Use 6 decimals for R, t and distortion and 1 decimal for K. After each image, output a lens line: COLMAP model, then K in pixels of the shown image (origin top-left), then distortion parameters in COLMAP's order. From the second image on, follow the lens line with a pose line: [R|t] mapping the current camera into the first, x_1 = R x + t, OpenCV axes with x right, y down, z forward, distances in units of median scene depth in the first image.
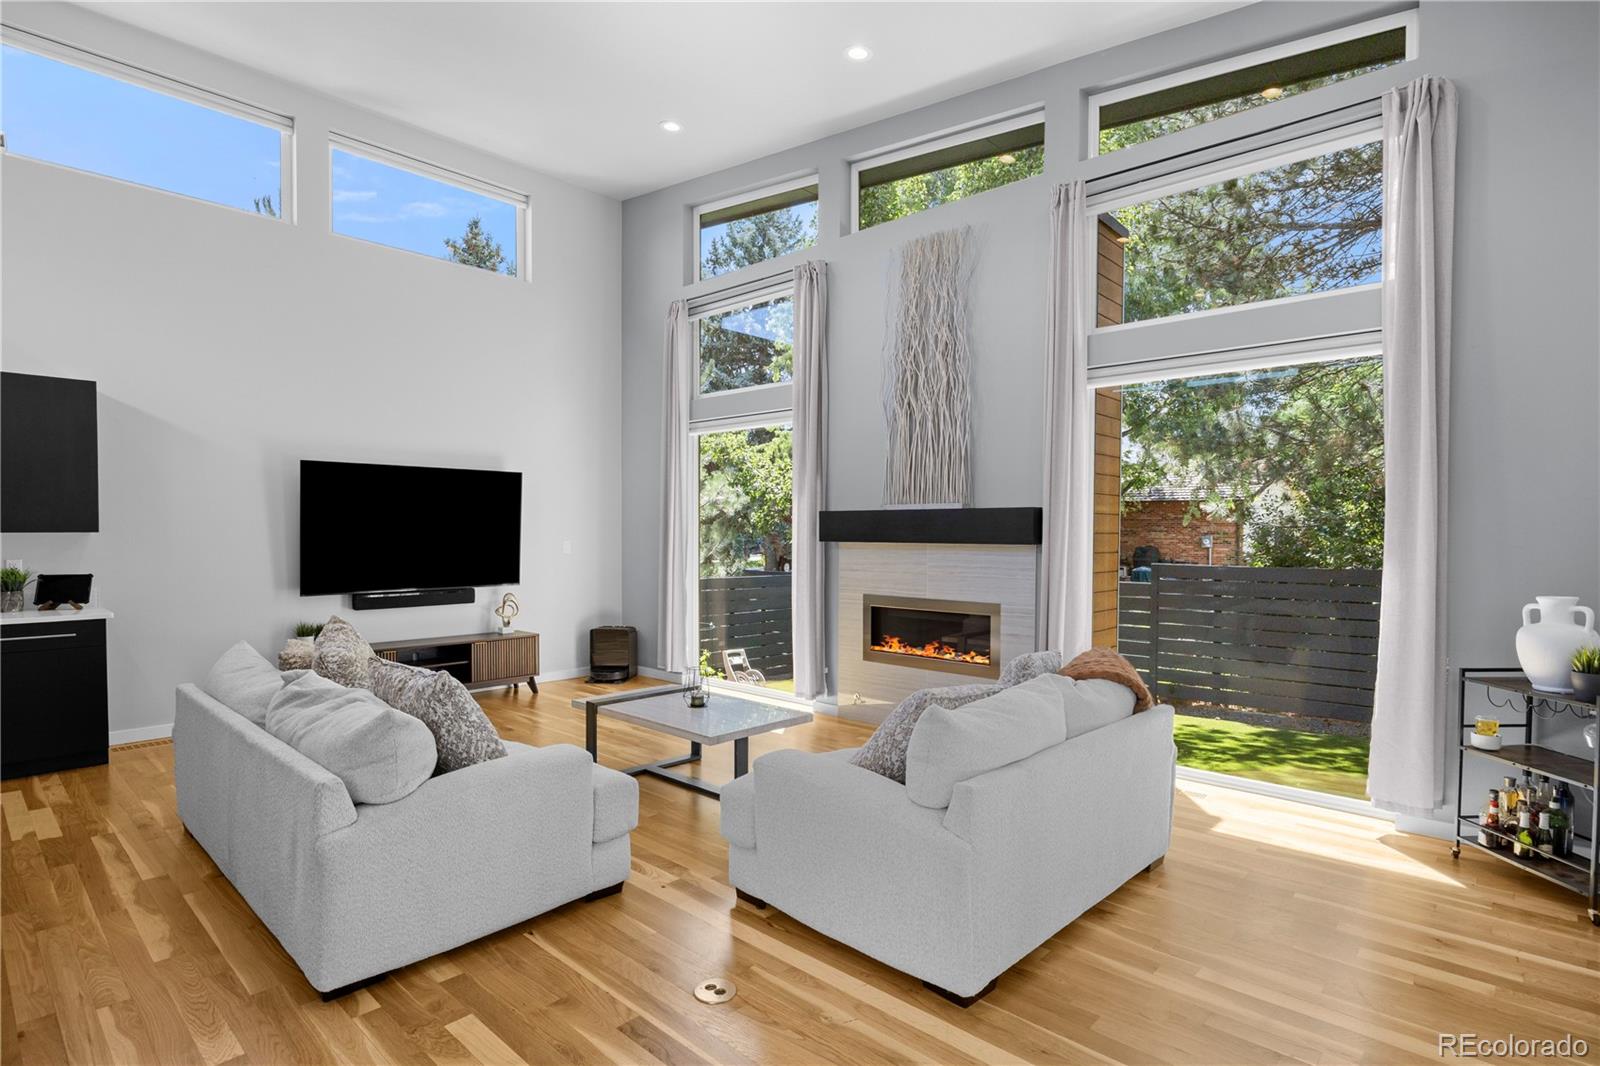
lens RADIAL K [[809.4, 0, 805.0], [0, 809.4, 543.3], [0, 0, 1]] dist [-0.009992, 0.001828]
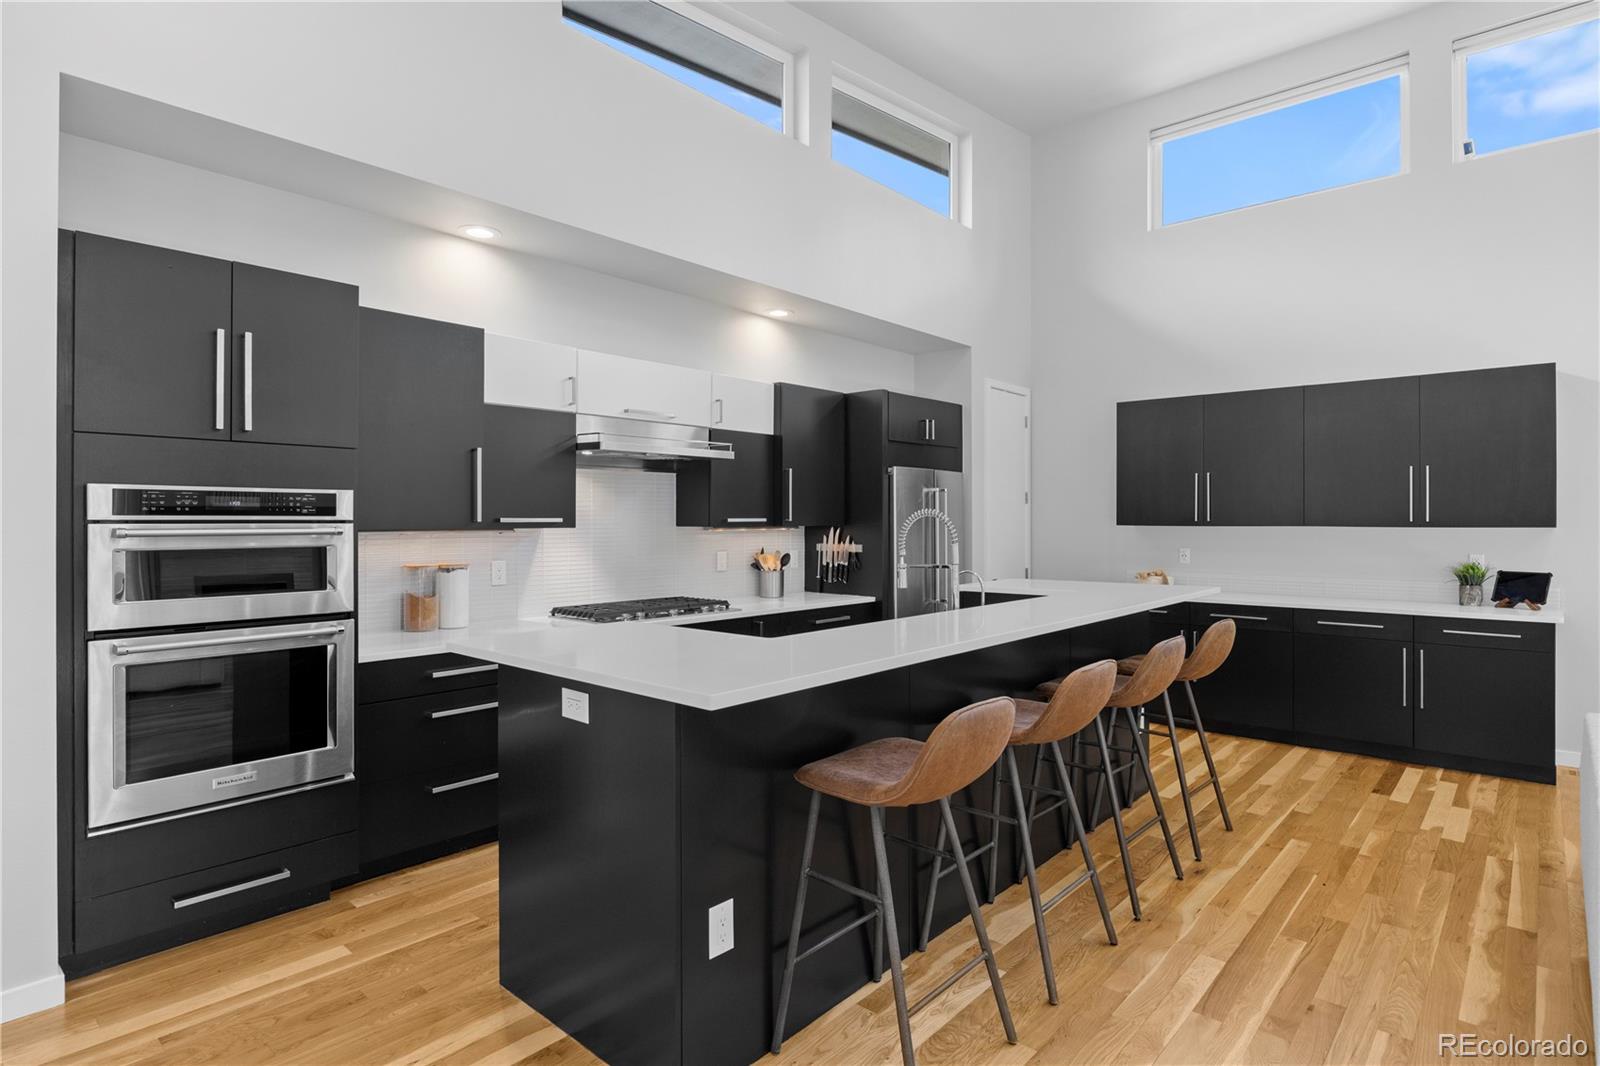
lens RADIAL K [[837.4, 0, 806.3], [0, 837.4, 535.3], [0, 0, 1]] dist [-0.001912, 0.000374]
pose [[0.032596, 0.012107, -0.999395, 0.032355], [-0.017828, 0.999775, 0.011530, -0.000488], [0.999310, 0.017442, 0.032805, 0.124065]]
